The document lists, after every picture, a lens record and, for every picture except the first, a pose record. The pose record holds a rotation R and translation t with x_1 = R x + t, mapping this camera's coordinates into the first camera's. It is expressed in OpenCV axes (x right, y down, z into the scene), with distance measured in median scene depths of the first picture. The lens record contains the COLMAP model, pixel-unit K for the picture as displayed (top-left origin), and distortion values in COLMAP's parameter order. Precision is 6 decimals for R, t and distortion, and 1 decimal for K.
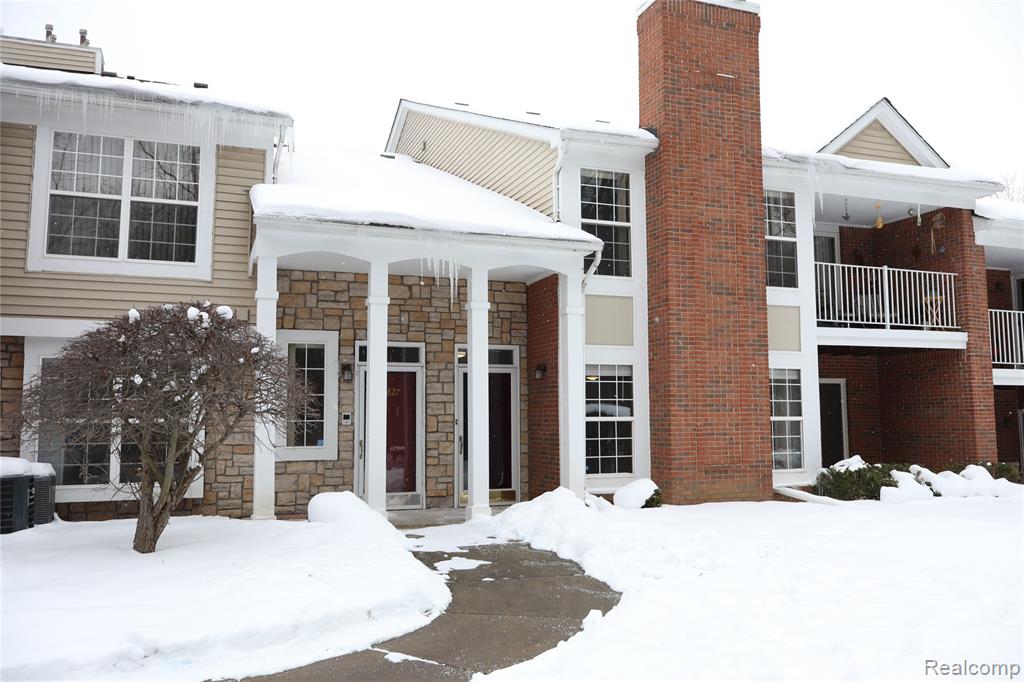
lens RADIAL K [[861.9, 0, 510.1], [0, 861.9, 339.6], [0, 0, 1]] dist [0.004495, 0.002456]
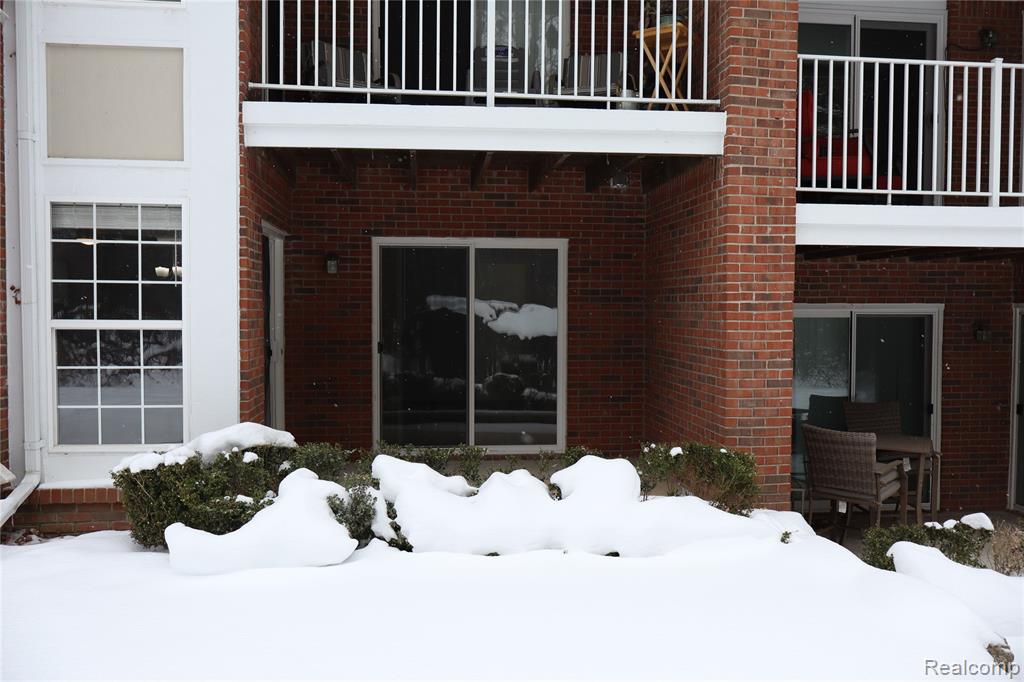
lens RADIAL K [[861.9, 0, 514.0], [0, 861.9, 342.0], [0, 0, 1]] dist [0.004495, 0.002456]
pose [[0.965080, 0.020003, -0.261192, 0.541024], [0.015608, 0.990918, 0.133560, 0.042024], [0.261491, -0.132973, 0.956002, 0.581238]]
